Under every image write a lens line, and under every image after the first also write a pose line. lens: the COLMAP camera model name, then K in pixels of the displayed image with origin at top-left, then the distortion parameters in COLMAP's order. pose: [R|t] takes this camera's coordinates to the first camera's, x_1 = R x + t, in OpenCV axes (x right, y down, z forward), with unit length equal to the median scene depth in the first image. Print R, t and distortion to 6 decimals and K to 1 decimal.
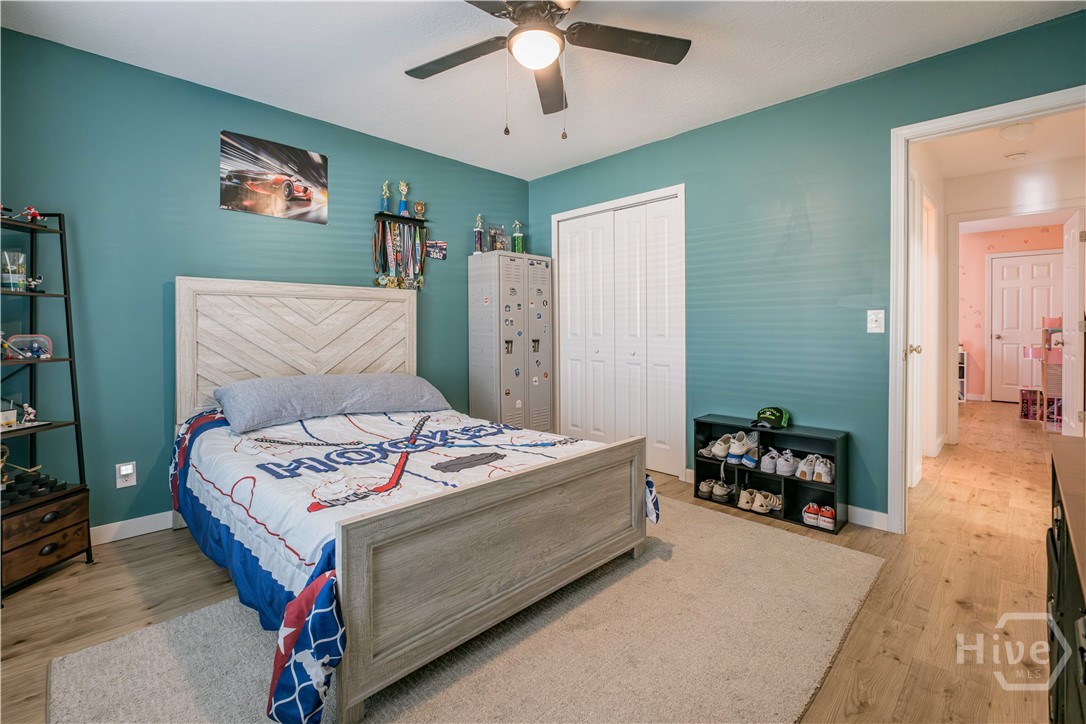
lens RADIAL K [[469.9, 0, 541.3], [0, 469.9, 330.6], [0, 0, 1]] dist [-0.001128, -0.000040]
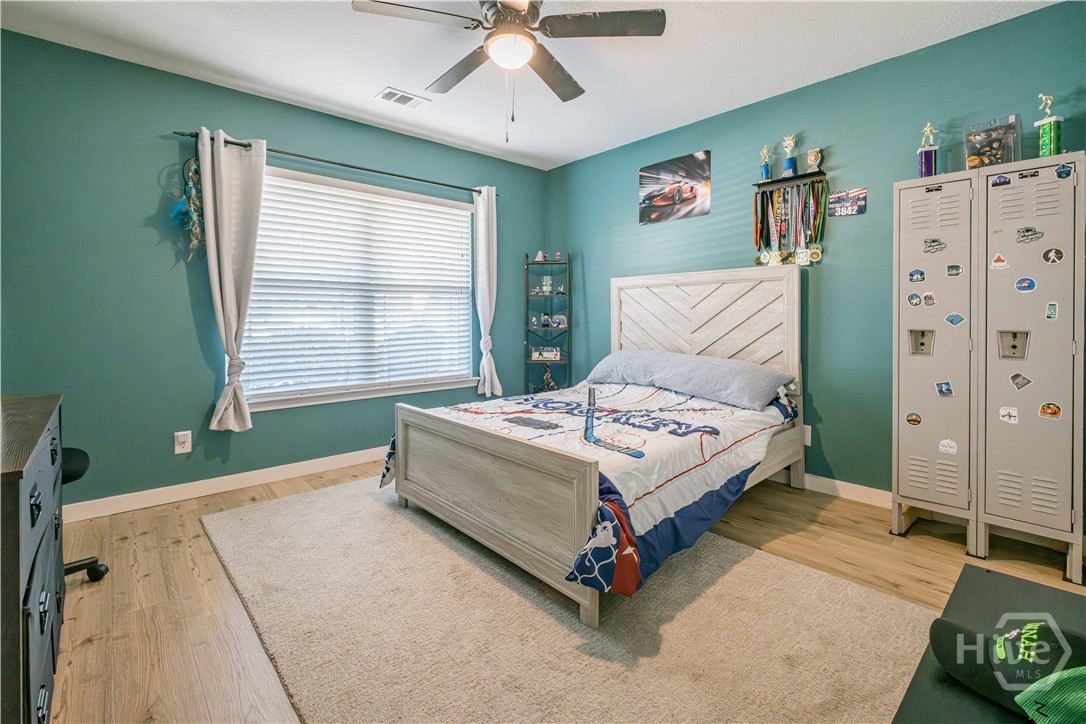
lens RADIAL K [[488.2, 0, 541.4], [0, 488.2, 318.6], [0, 0, 1]] dist [0.000676, -0.000277]
pose [[-0.042861, 0.008128, -0.999048, 0.681309], [-0.005267, 0.999951, 0.008361, 0.003739], [0.999067, 0.005621, -0.042816, 0.684407]]
